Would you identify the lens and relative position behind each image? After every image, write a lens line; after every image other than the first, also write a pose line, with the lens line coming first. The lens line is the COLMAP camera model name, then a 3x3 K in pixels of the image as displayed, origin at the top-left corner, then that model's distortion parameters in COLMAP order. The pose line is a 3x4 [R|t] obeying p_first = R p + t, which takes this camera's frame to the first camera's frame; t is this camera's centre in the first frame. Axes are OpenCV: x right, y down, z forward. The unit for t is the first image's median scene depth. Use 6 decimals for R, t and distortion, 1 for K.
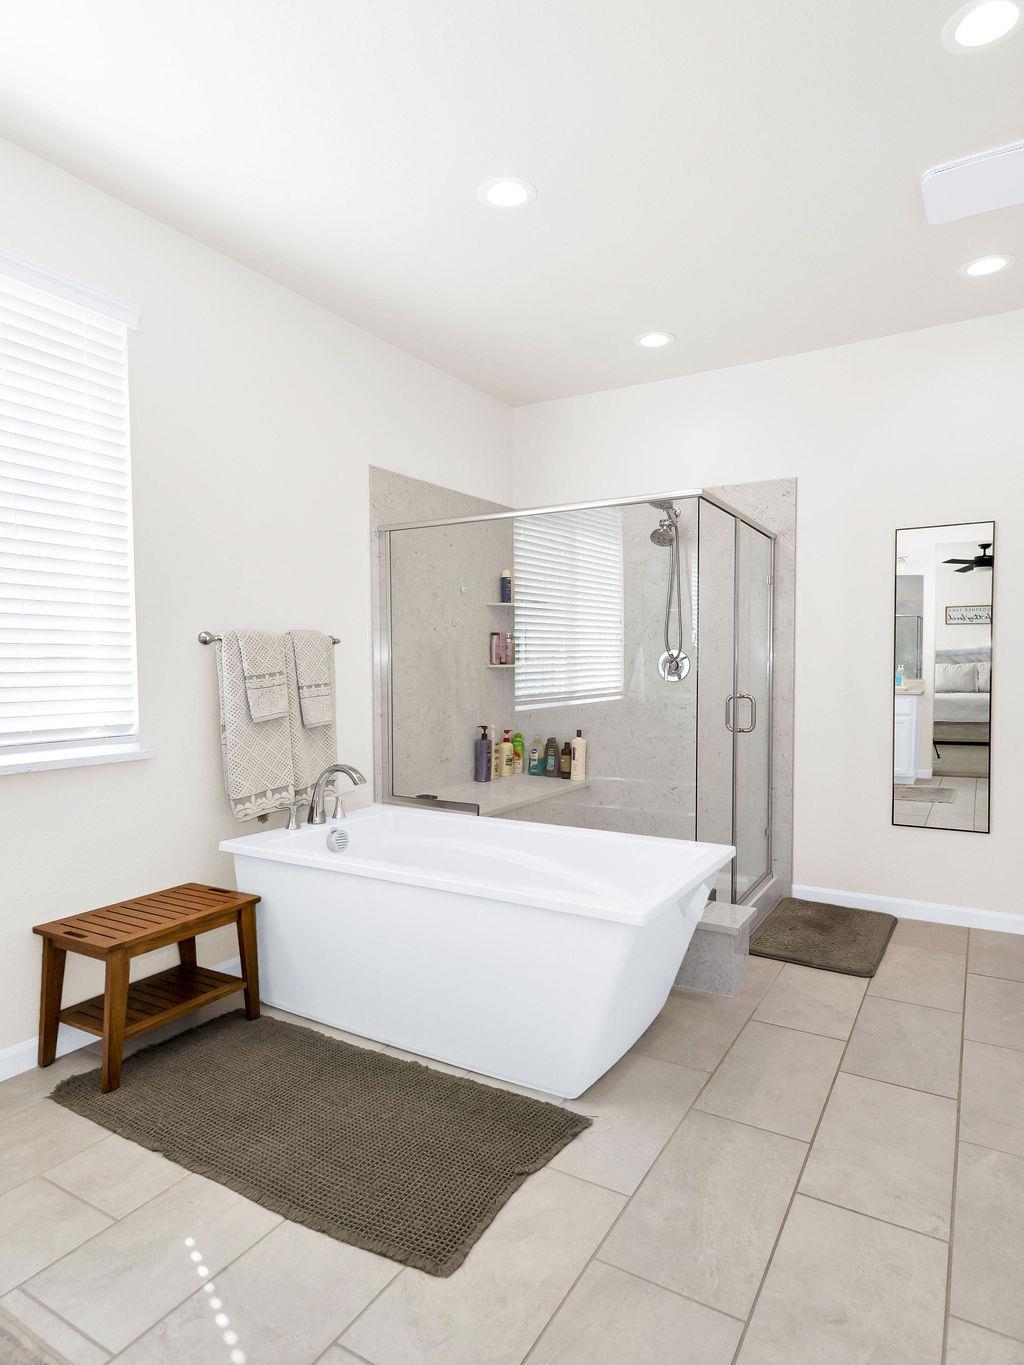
lens RADIAL K [[790.9, 0, 512.0], [0, 790.9, 682.5], [0, 0, 1]] dist [-0.003380, -0.002792]
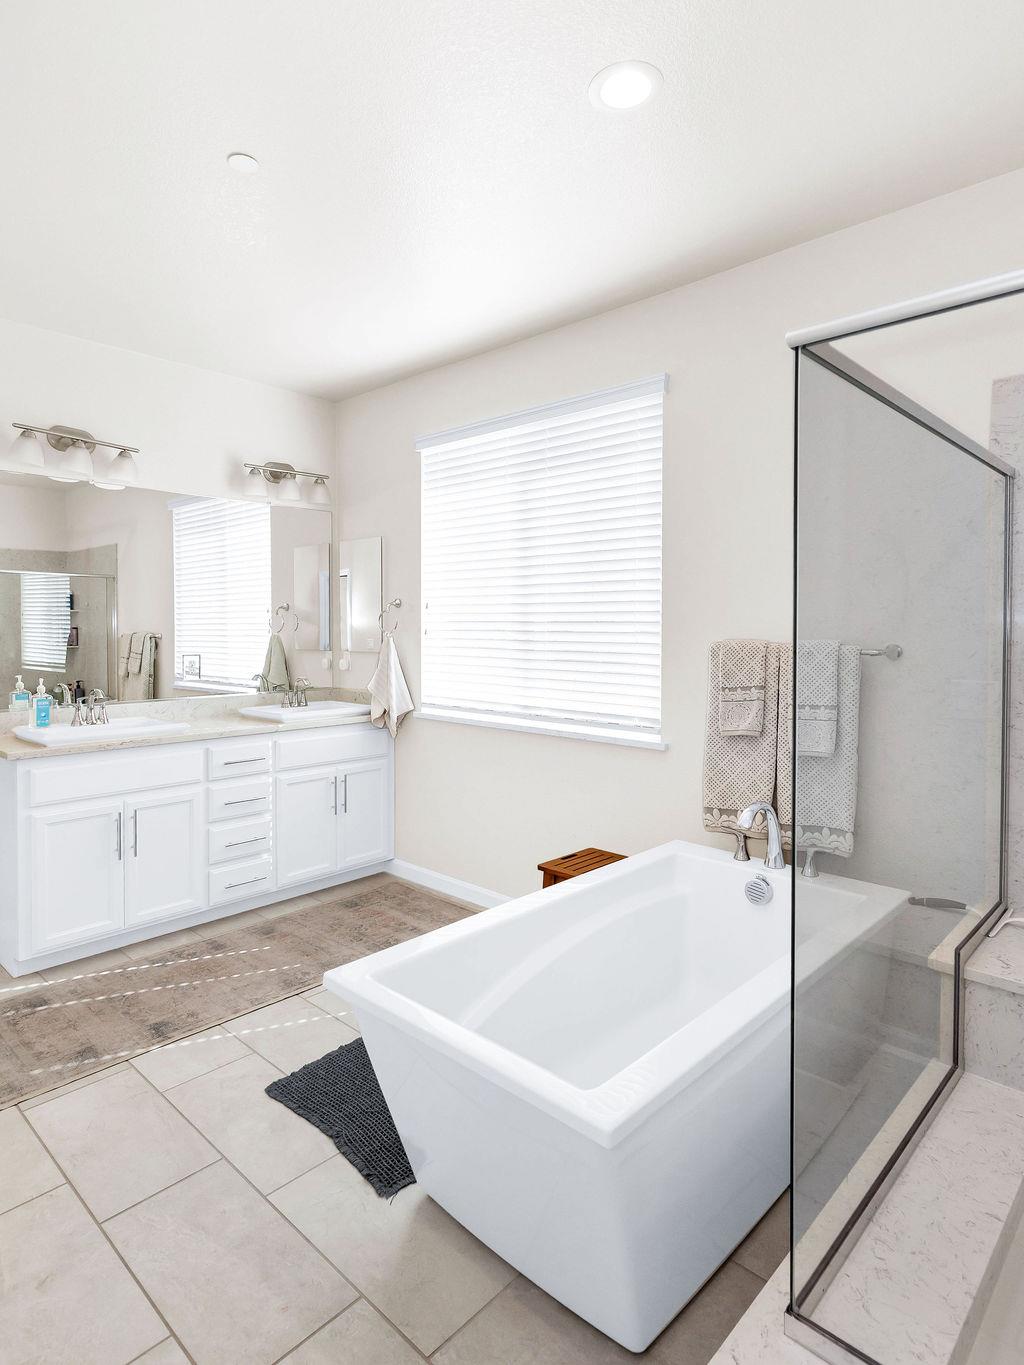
lens RADIAL K [[813.5, 0, 502.9], [0, 813.5, 678.5], [0, 0, 1]] dist [-0.002338, -0.013721]
pose [[-0.244611, 0.062580, -0.967600, 0.981728], [-0.045381, 0.996083, 0.075895, -0.116905], [0.968559, 0.062476, -0.240813, 1.397492]]
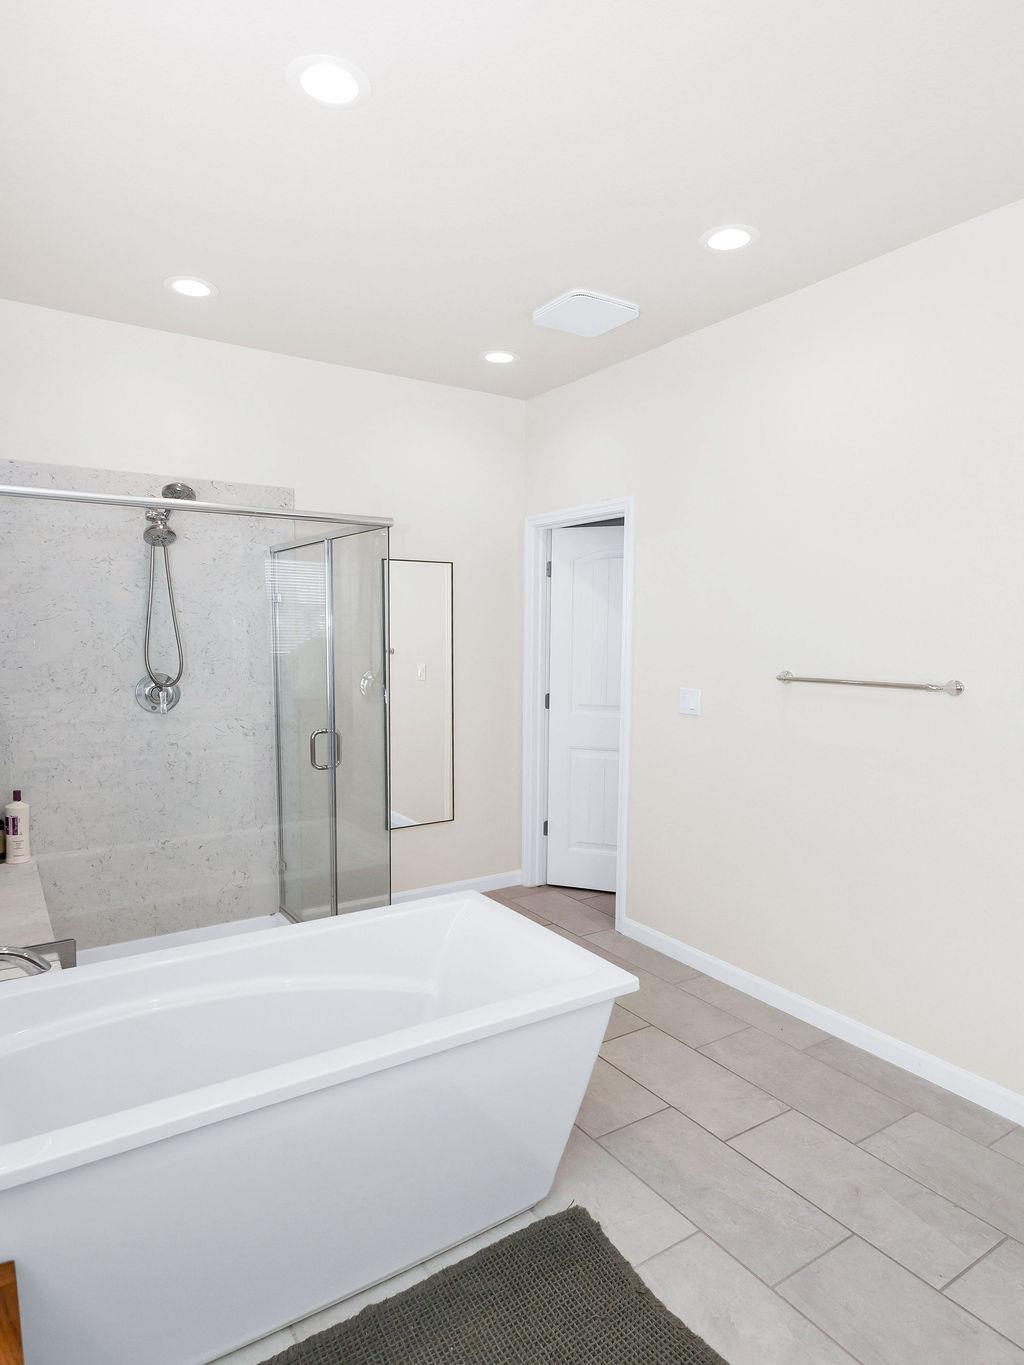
lens RADIAL K [[813.5, 0, 502.9], [0, 813.5, 678.5], [0, 0, 1]] dist [-0.002338, -0.013721]
pose [[0.445196, -0.032964, 0.894826, -0.822750], [0.028104, 0.999344, 0.022832, -0.097770], [-0.894992, 0.014983, 0.445831, 0.685792]]
